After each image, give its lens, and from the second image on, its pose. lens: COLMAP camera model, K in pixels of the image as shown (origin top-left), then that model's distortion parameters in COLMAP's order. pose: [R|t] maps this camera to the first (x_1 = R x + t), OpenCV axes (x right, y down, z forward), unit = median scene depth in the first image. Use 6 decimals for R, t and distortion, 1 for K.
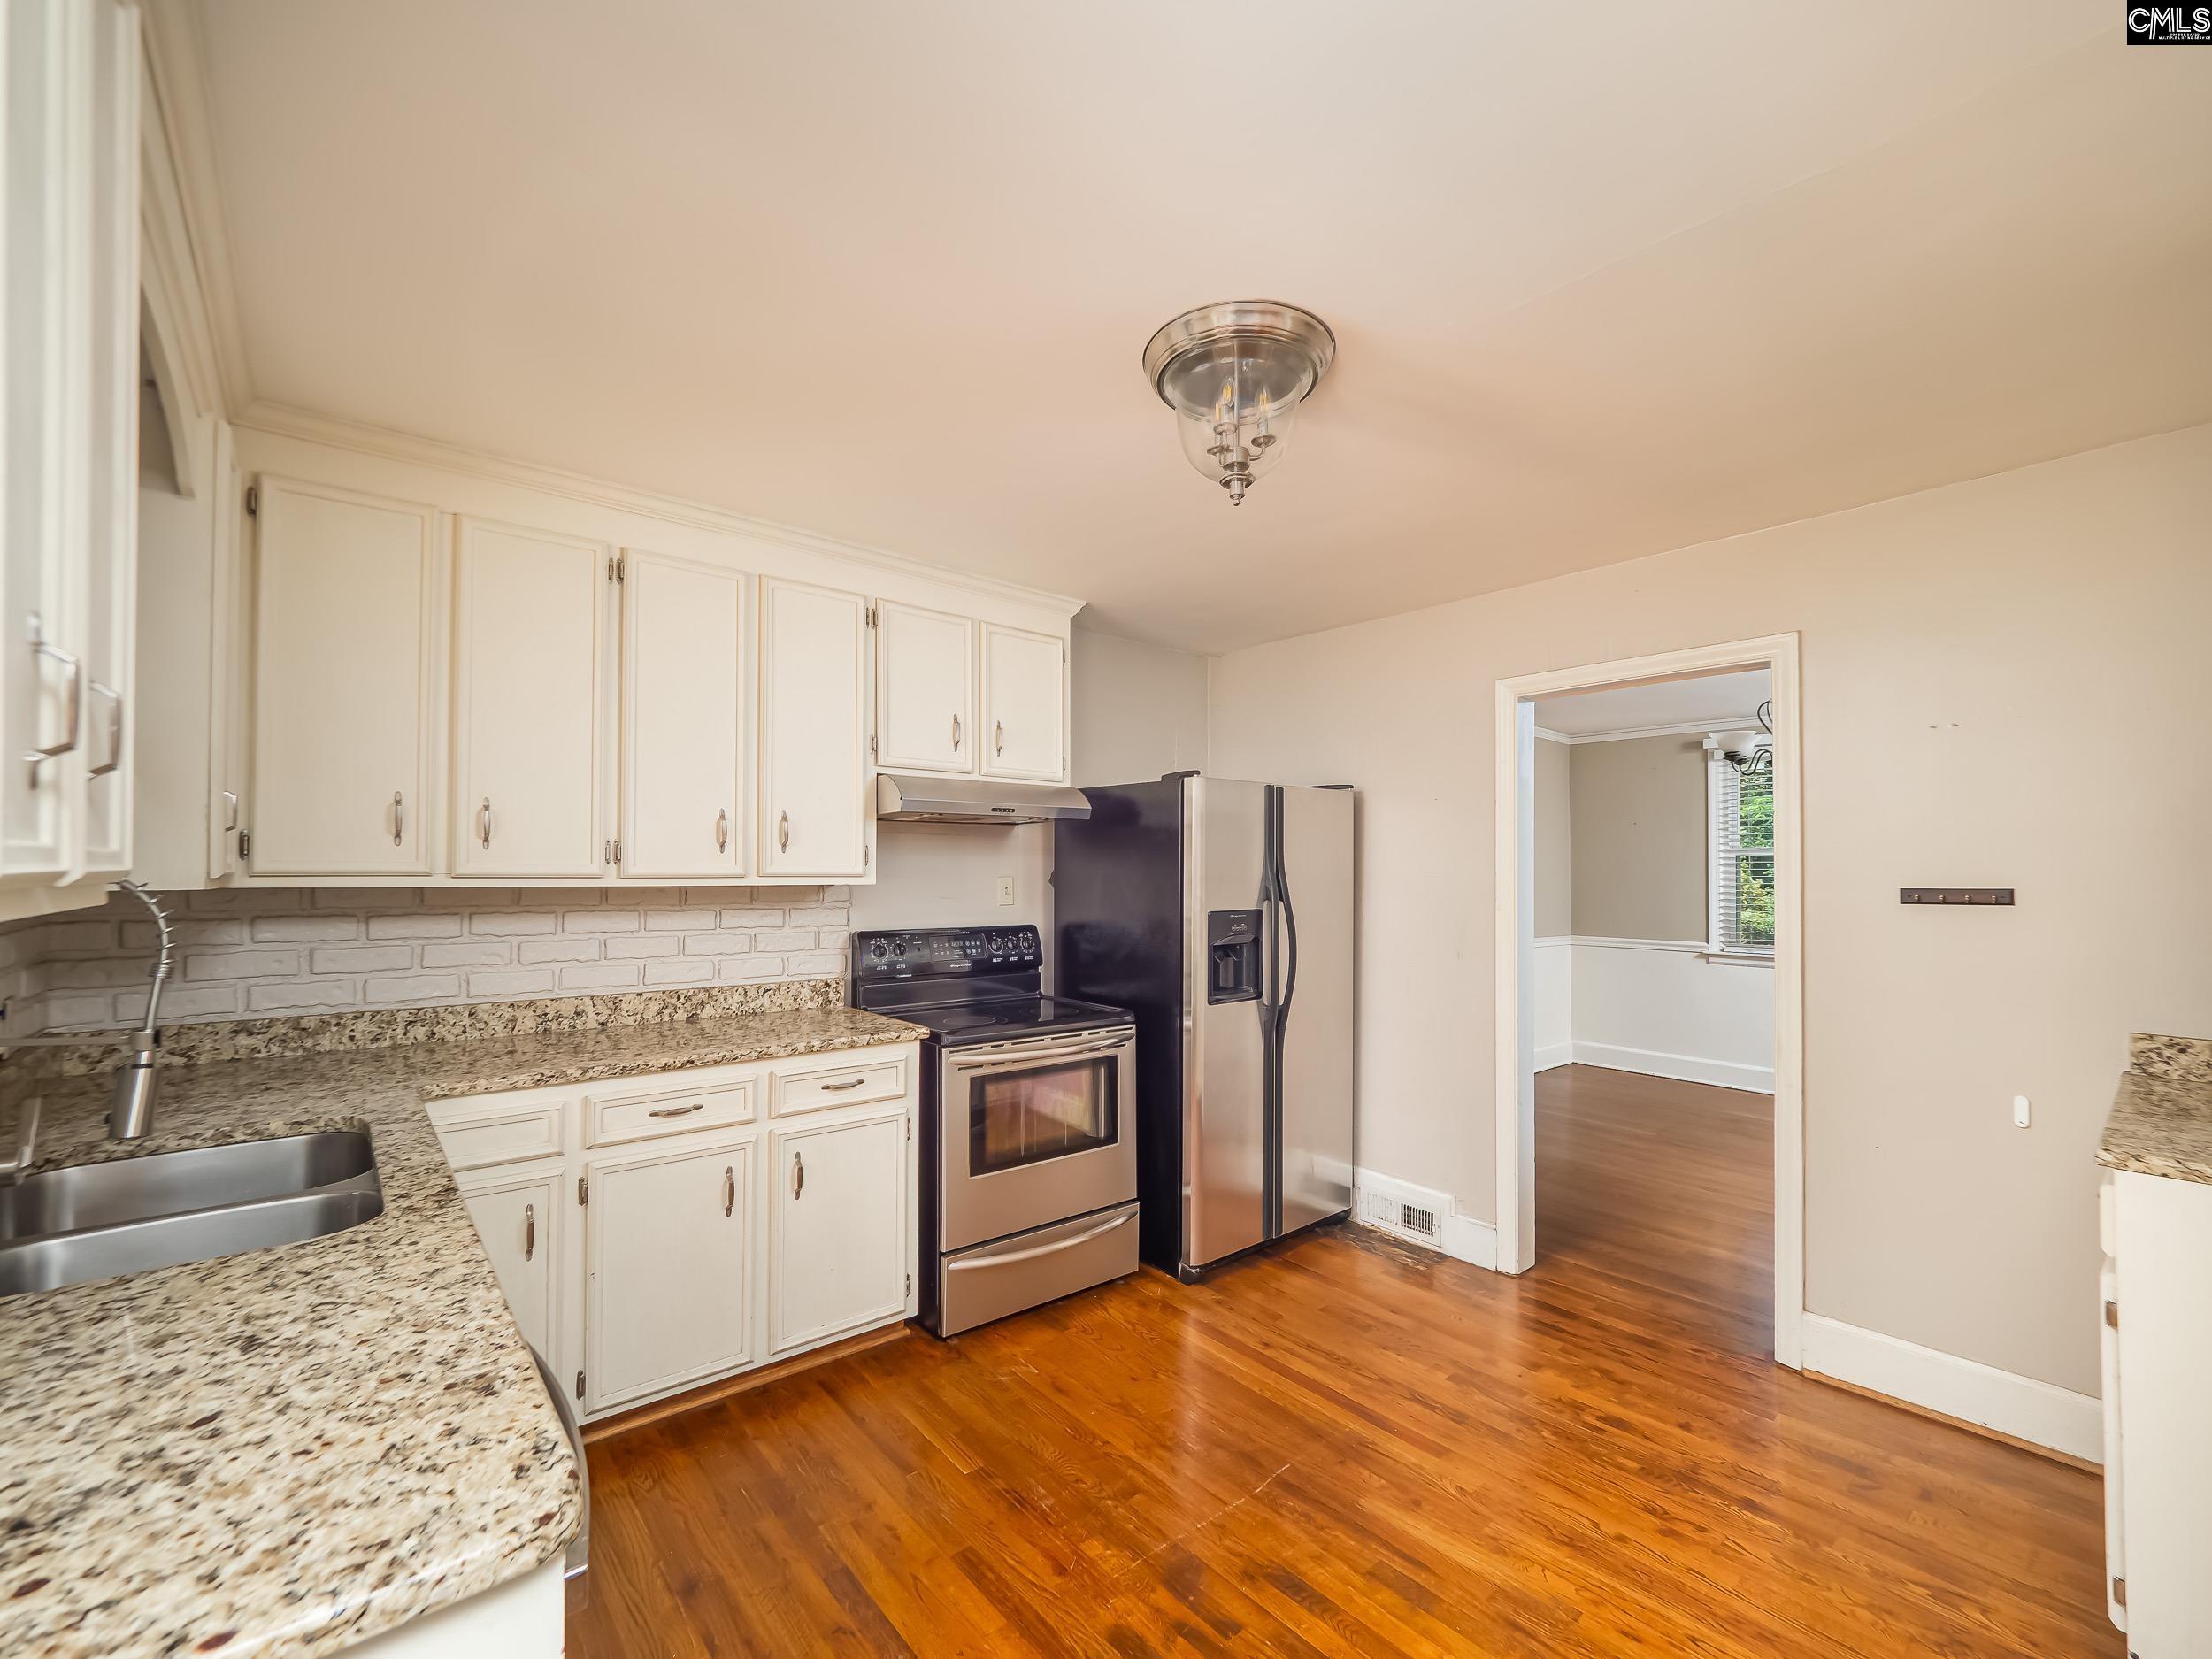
lens RADIAL K [[937.3, 0, 1101.4], [0, 937.3, 859.3], [0, 0, 1]] dist [-0.001183, -0.000689]
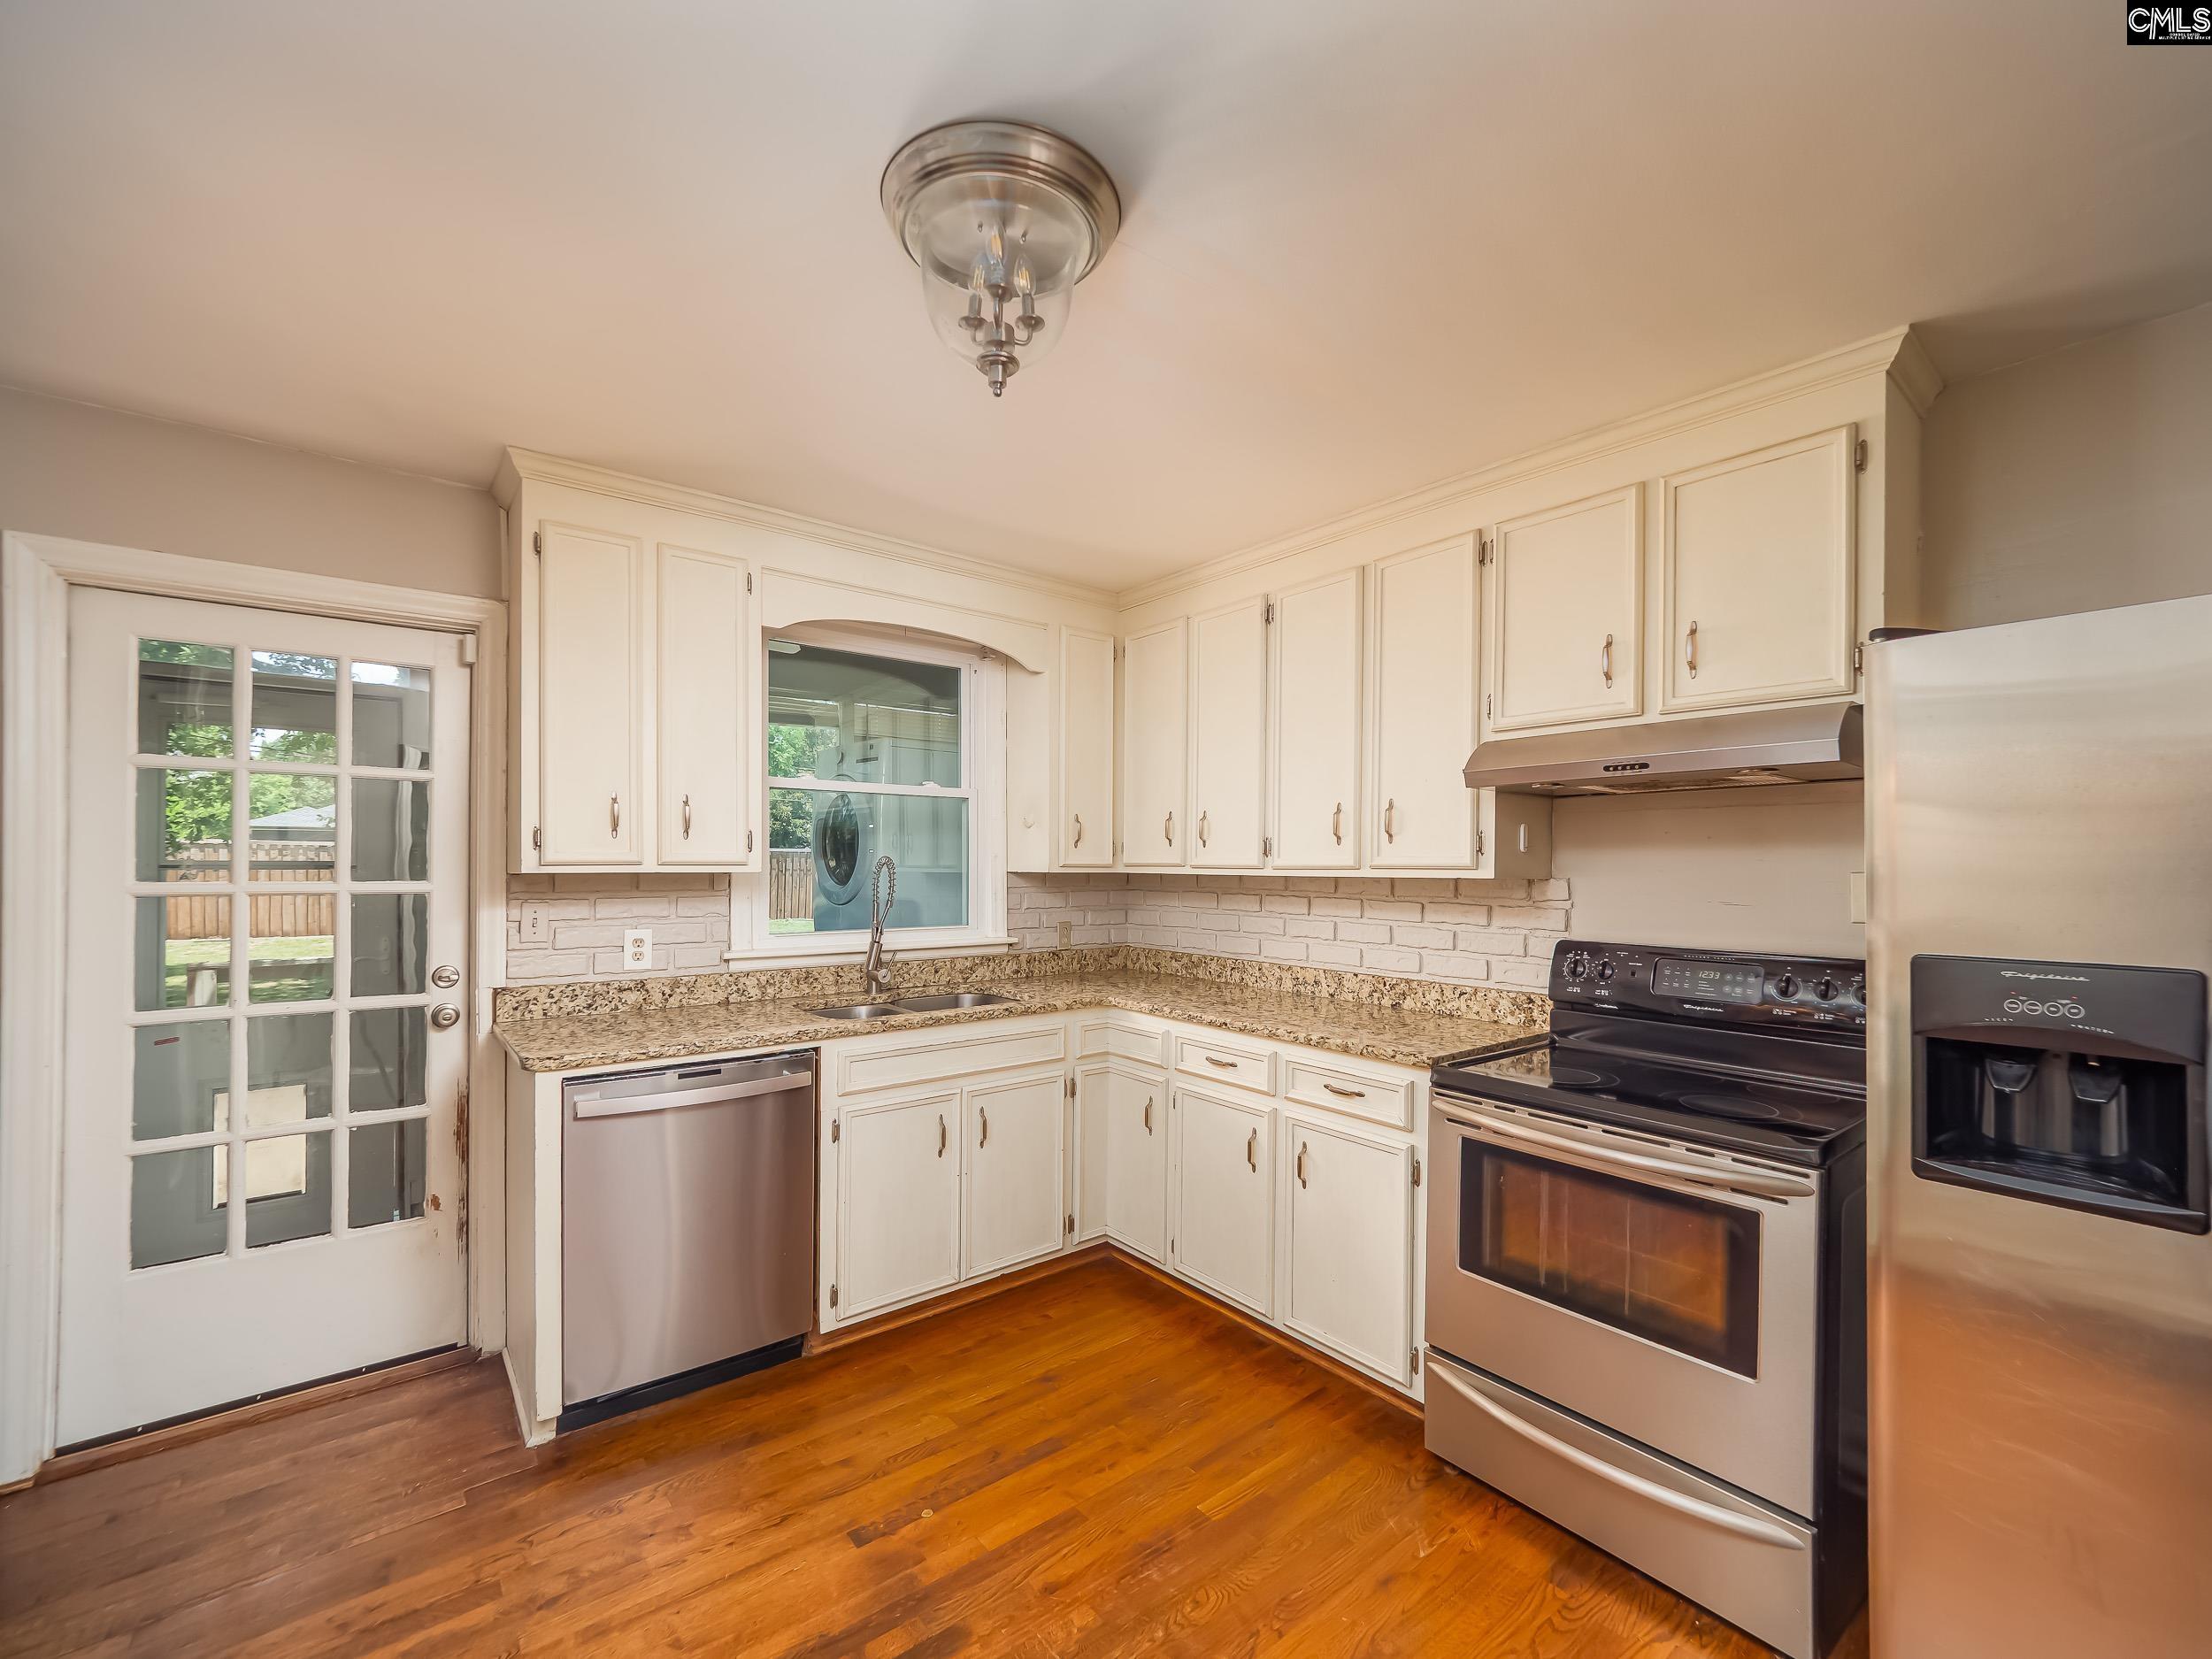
lens RADIAL K [[937.3, 0, 1101.4], [0, 937.3, 859.3], [0, 0, 1]] dist [-0.001183, -0.000689]
pose [[-0.025788, -0.007861, -0.999637, 0.668394], [0.008888, 0.999928, -0.008092, 0.015479], [0.999628, -0.009094, -0.025716, 0.787889]]
